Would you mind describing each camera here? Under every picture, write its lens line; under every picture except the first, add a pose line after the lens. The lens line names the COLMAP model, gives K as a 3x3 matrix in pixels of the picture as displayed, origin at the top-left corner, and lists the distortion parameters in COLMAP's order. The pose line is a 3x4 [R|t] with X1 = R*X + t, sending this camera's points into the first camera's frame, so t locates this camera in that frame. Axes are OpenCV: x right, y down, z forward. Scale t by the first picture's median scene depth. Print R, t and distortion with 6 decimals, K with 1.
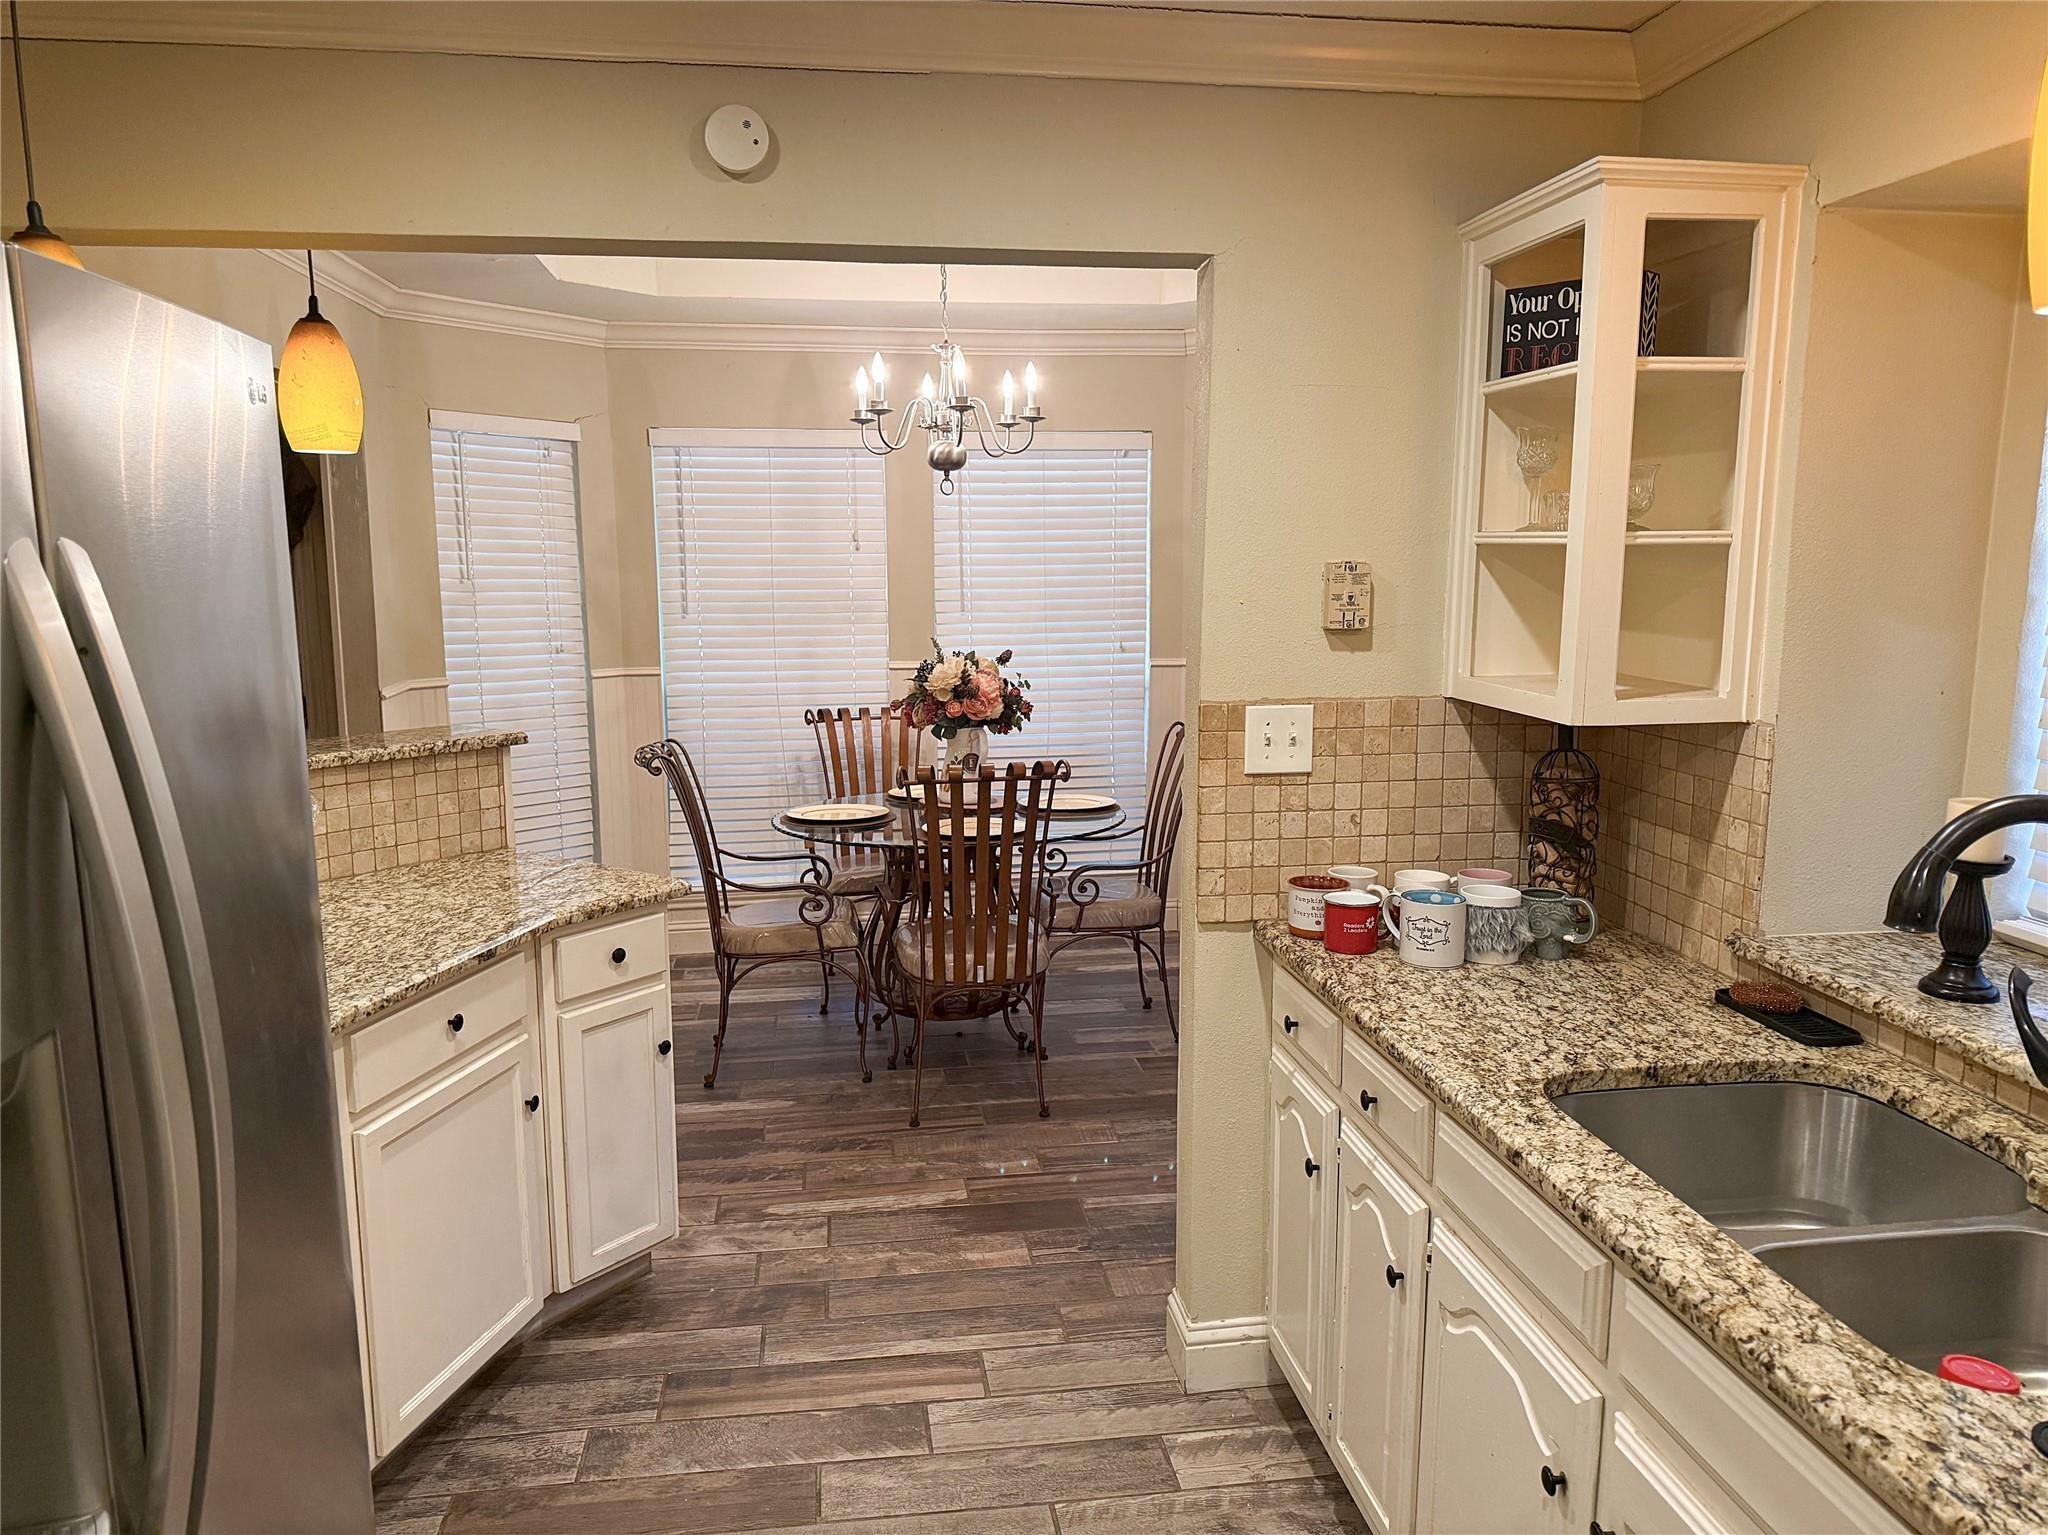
lens RADIAL K [[1422.4, 0, 1021.8], [0, 1422.4, 766.1], [0, 0, 1]] dist [0.001230, 0.000048]
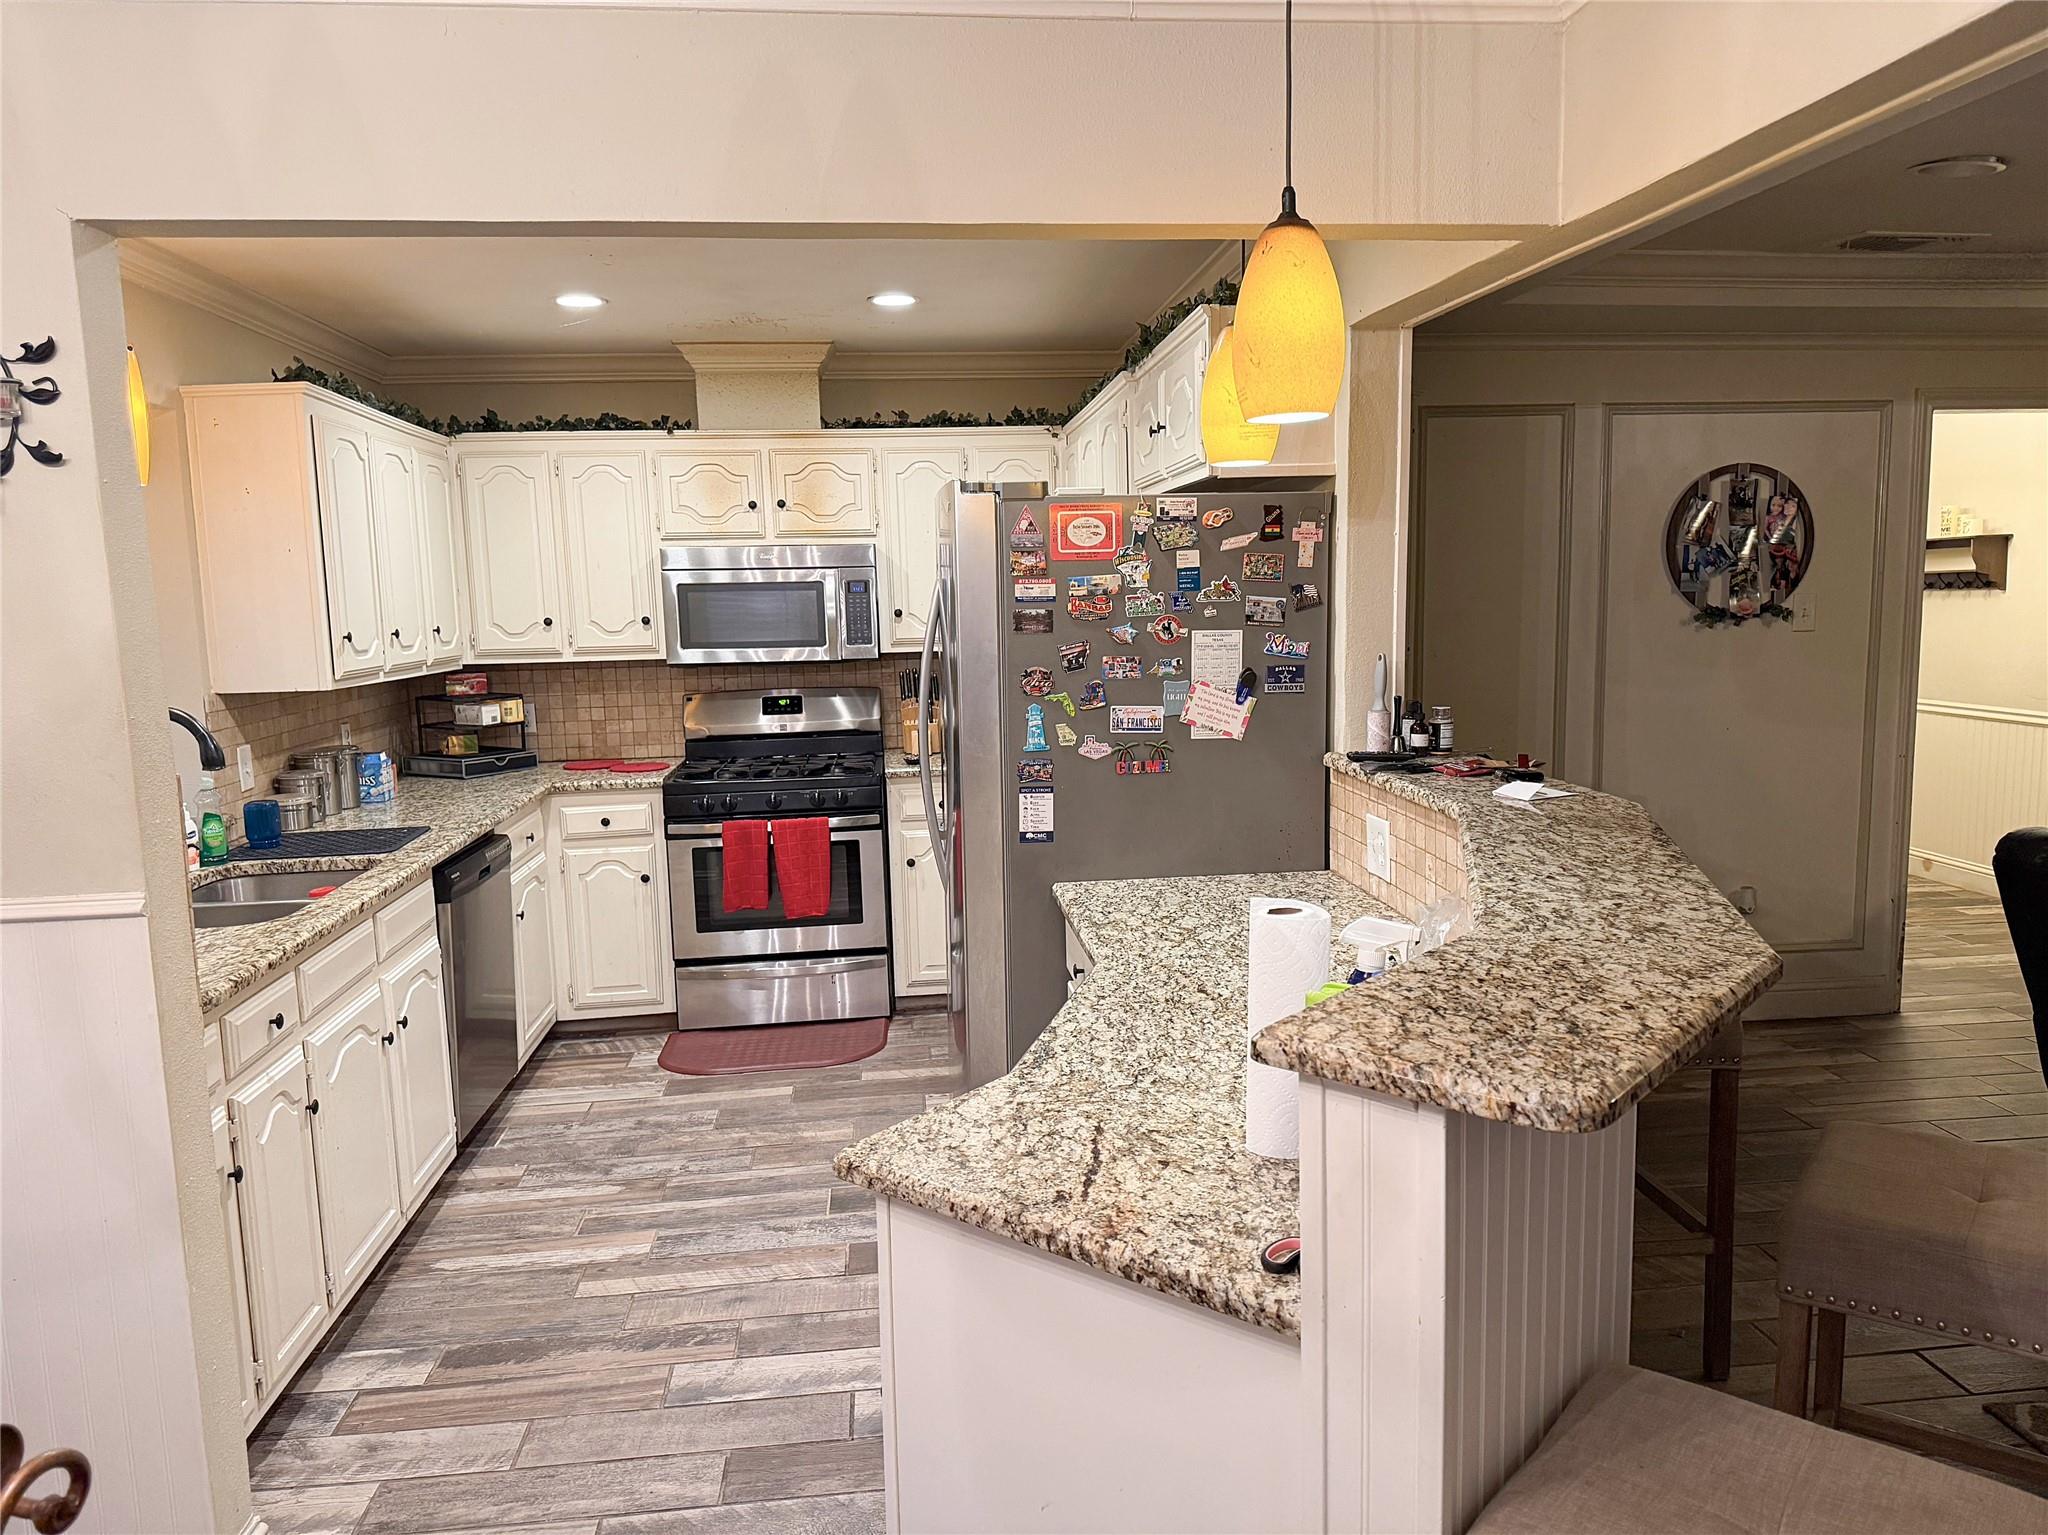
lens RADIAL K [[1422.4, 0, 1028.0], [0, 1422.4, 768.3], [0, 0, 1]] dist [0.001230, 0.000048]
pose [[-0.999151, 0.018322, 0.036909, -0.404077], [0.028055, 0.958517, 0.283653, -0.272848], [-0.030181, 0.284447, -0.958216, 1.805877]]
